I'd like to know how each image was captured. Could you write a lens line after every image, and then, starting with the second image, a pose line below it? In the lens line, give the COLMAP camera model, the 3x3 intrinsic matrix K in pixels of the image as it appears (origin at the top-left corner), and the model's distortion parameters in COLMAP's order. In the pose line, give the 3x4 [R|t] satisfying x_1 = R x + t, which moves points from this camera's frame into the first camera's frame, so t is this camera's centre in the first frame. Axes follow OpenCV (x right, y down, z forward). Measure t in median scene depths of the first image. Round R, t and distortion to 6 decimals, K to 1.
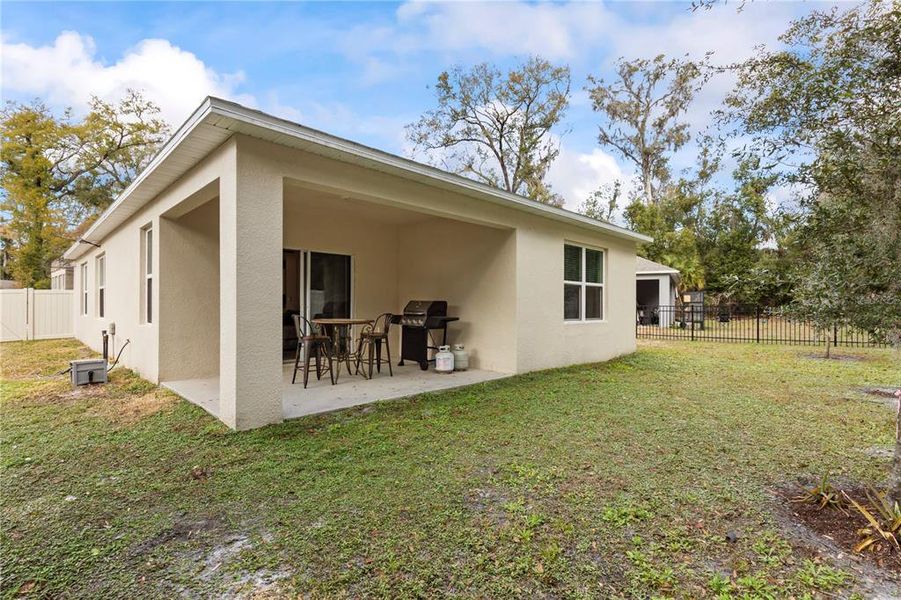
lens RADIAL K [[412.1, 0, 450.2], [0, 412.1, 303.6], [0, 0, 1]] dist [0.000673, 0.000226]
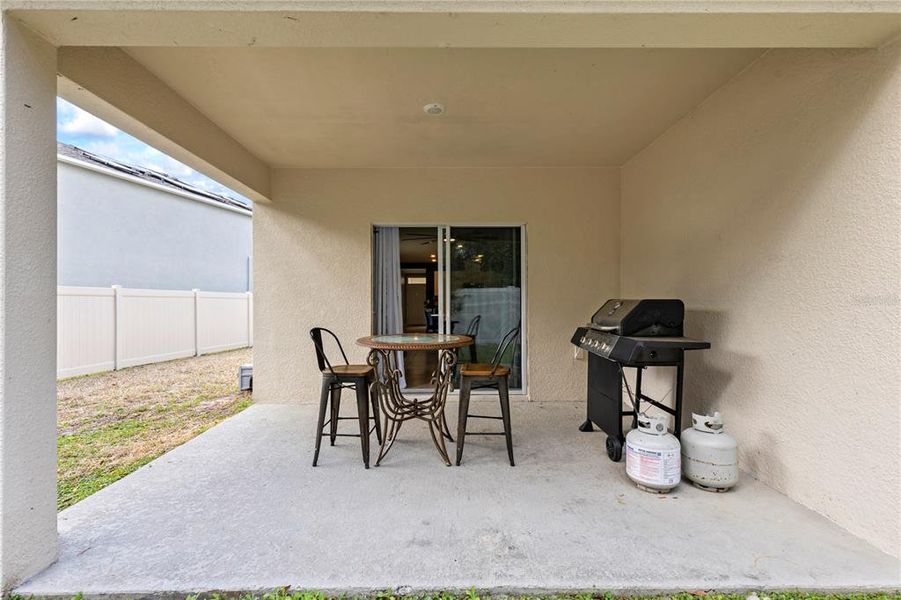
lens RADIAL K [[412.1, 0, 450.2], [0, 412.1, 303.6], [0, 0, 1]] dist [0.000673, 0.000226]
pose [[0.715789, -0.010134, -0.698243, 0.112365], [0.004669, 0.999942, -0.009726, 0.001086], [0.698301, 0.003701, 0.715794, 0.552820]]
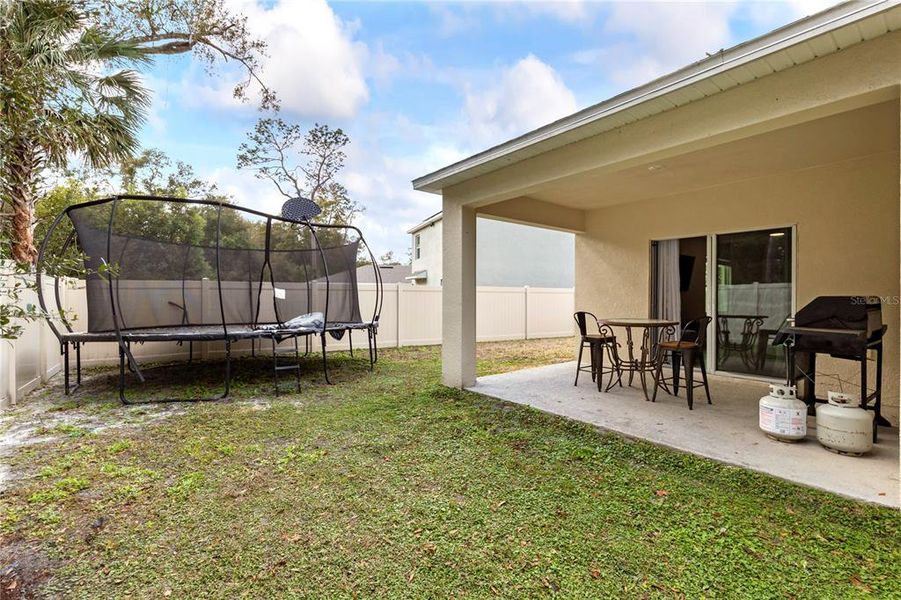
lens RADIAL K [[412.1, 0, 450.2], [0, 412.1, 303.6], [0, 0, 1]] dist [0.000673, 0.000226]
pose [[-0.117030, 0.006218, -0.993109, 0.501312], [-0.007742, 0.999944, 0.007173, 0.002186], [0.993098, 0.008528, -0.116976, 0.608767]]
